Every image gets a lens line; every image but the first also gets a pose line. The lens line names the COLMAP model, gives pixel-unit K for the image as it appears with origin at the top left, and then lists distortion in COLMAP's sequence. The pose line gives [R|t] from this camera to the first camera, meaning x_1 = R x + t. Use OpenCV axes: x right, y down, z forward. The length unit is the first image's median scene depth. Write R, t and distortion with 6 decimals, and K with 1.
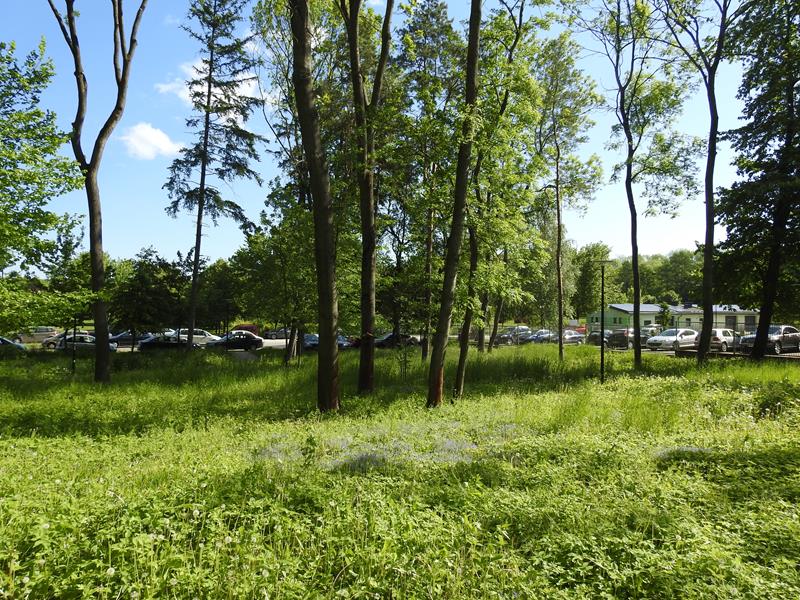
lens RADIAL K [[597.0, 0, 400.0], [0, 597.0, 300.0], [0, 0, 1]] dist [-0.004028, 0.004509]
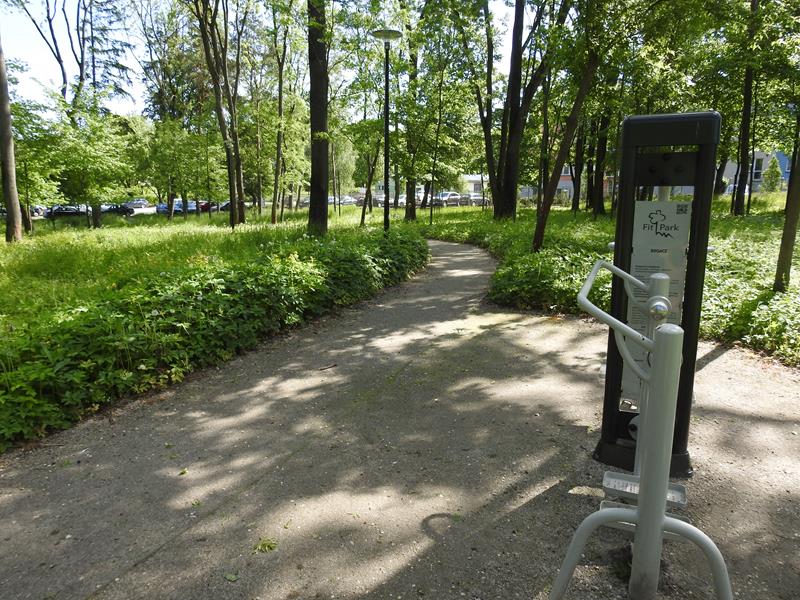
lens RADIAL K [[597.0, 0, 400.0], [0, 597.0, 300.0], [0, 0, 1]] dist [-0.004028, 0.004509]
pose [[0.951695, -0.075472, 0.297626, -0.089136], [0.008441, 0.975385, 0.220348, -0.037410], [-0.306930, -0.207192, 0.928906, -0.695745]]
